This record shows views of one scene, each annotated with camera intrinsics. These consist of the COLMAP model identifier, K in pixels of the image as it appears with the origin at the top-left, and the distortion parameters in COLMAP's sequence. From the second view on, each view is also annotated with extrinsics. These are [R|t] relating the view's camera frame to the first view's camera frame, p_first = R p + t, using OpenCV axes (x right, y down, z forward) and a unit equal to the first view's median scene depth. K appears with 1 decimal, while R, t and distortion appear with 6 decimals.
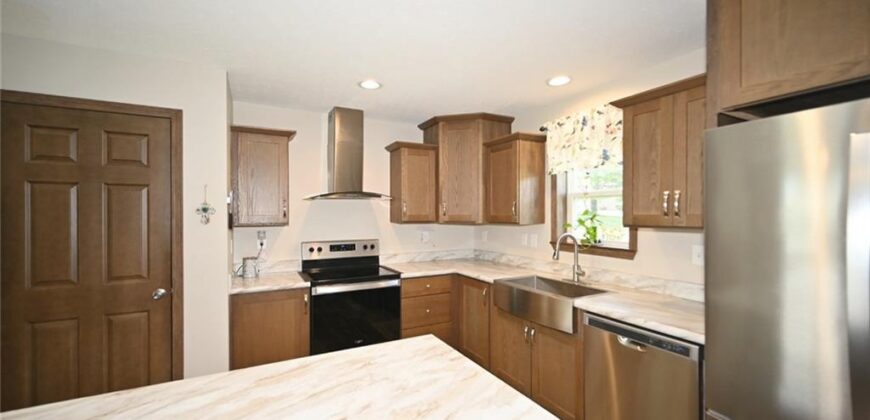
lens RADIAL K [[349.6, 0, 436.6], [0, 349.6, 213.2], [0, 0, 1]] dist [0.000975, -0.000054]
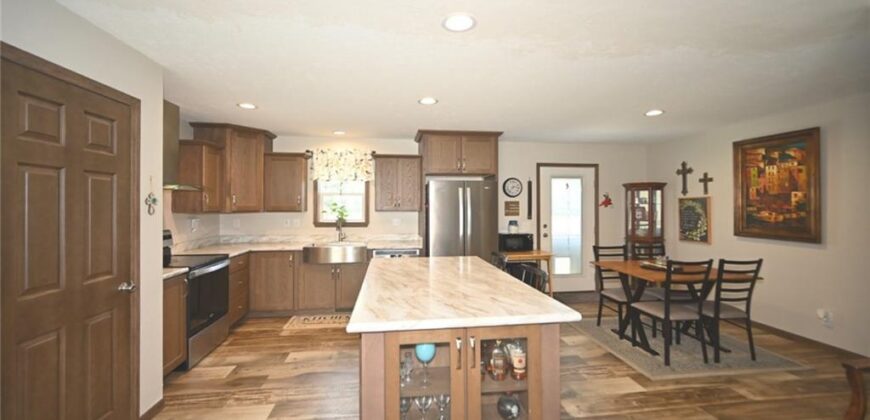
lens RADIAL K [[352.4, 0, 428.3], [0, 352.4, 203.7], [0, 0, 1]] dist [0.016227, 0.000043]
pose [[0.370378, 0.005763, 0.928863, -1.097268], [-0.003084, 0.999983, -0.004974, 0.002091], [-0.928876, -0.001022, 0.370389, -0.107530]]
